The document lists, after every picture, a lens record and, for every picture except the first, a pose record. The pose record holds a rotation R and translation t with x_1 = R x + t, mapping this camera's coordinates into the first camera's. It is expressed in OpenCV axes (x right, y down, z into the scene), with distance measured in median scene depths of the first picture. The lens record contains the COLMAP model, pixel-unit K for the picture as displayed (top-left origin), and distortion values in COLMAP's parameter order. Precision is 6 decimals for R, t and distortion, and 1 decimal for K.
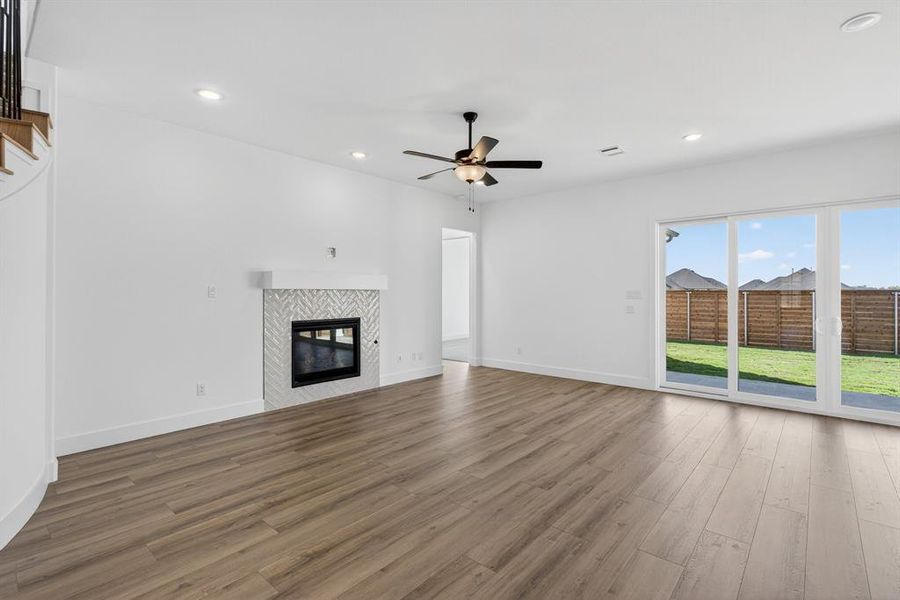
lens RADIAL K [[413.6, 0, 452.5], [0, 413.6, 293.5], [0, 0, 1]] dist [-0.002227, -0.000197]
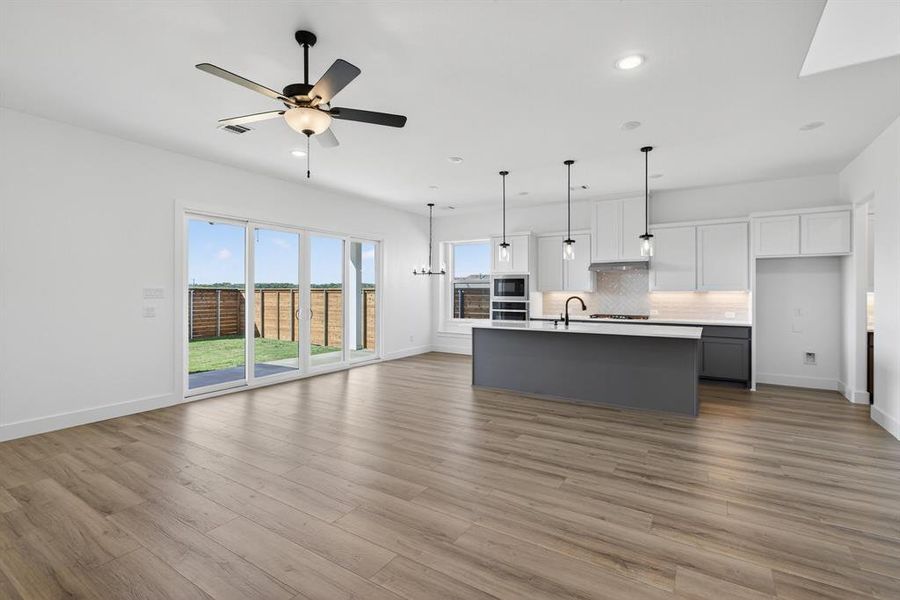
lens RADIAL K [[413.6, 0, 453.5], [0, 413.6, 295.2], [0, 0, 1]] dist [-0.002227, -0.000197]
pose [[-0.148243, -0.010357, 0.988897, -0.666541], [0.000277, 0.999945, 0.010514, -0.002561], [-0.988951, 0.001832, -0.148232, 0.826785]]
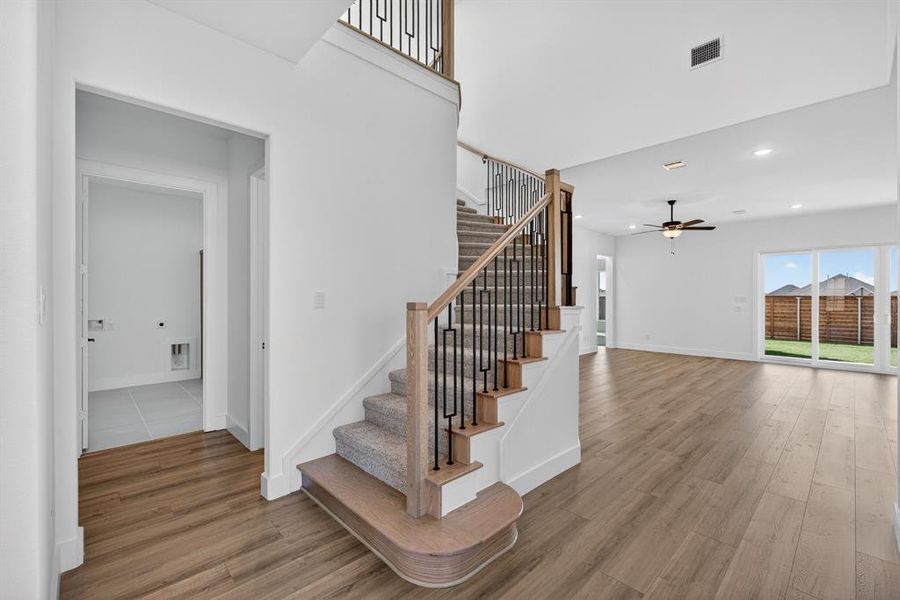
lens RADIAL K [[383.7, 0, 452.3], [0, 383.7, 294.7], [0, 0, 1]] dist [0.001973, 0.000194]
pose [[0.996873, 0.000994, -0.079020, -0.774103], [-0.001611, 0.999969, -0.007741, -0.002150], [0.079010, 0.007844, 0.996843, -0.759566]]
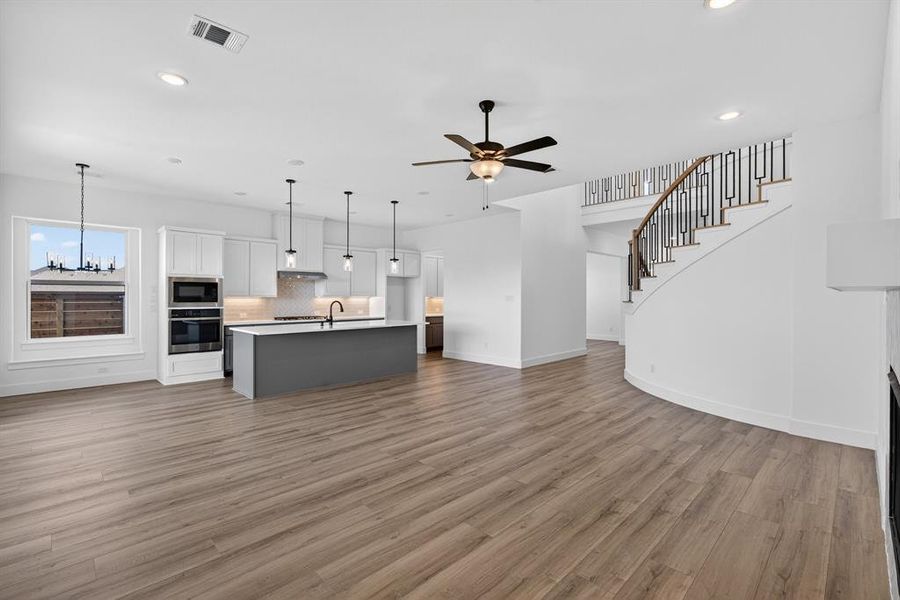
lens RADIAL K [[413.6, 0, 452.3], [0, 413.6, 299.6], [0, 0, 1]] dist [-0.002227, -0.000197]
pose [[-0.997802, -0.001951, 0.066241, 0.055976], [-0.001382, 0.999962, 0.008627, -0.003684], [-0.066255, 0.008516, -0.997766, 1.859929]]
